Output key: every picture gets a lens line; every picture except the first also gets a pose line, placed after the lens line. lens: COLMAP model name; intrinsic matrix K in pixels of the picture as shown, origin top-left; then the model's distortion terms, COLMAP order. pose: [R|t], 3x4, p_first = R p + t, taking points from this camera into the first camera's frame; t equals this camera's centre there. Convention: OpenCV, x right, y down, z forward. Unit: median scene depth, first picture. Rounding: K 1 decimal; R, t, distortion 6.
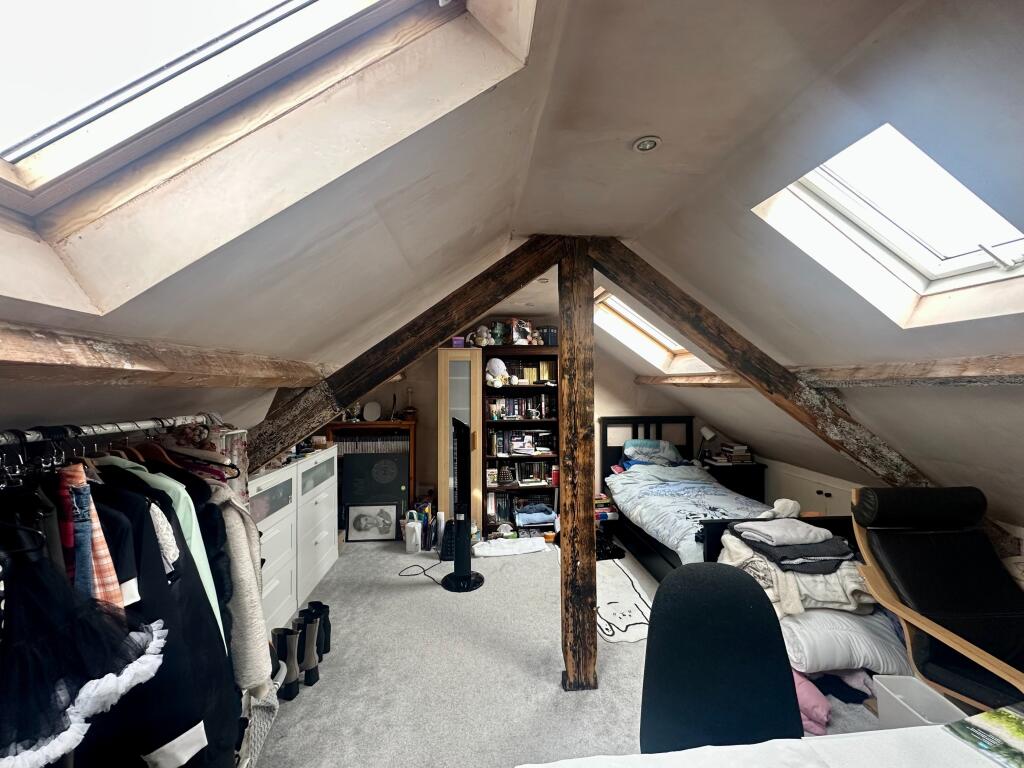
lens RADIAL K [[410.5, 0, 510.0], [0, 410.5, 383.8], [0, 0, 1]] dist [-0.007364, 0.001495]
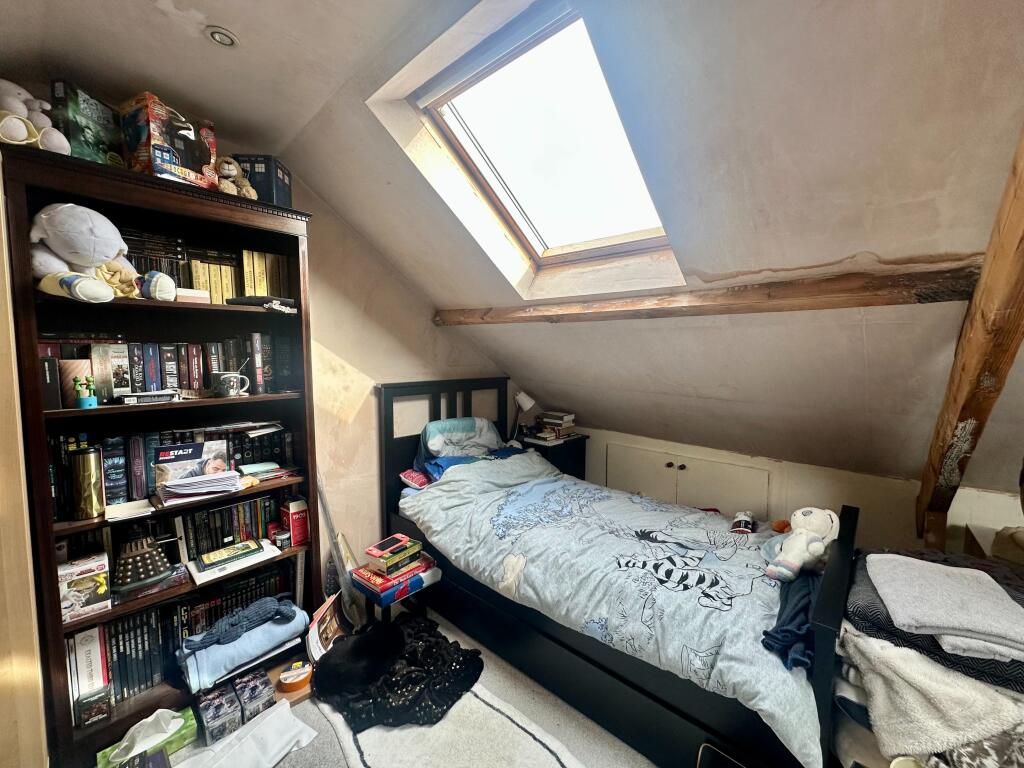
lens RADIAL K [[410.5, 0, 512.8], [0, 410.5, 382.6], [0, 0, 1]] dist [-0.007364, 0.001495]
pose [[0.730465, -0.041287, 0.681701, -0.010750], [-0.011180, 0.997314, 0.072382, 0.042268], [-0.682858, -0.060494, 0.728042, 0.545099]]
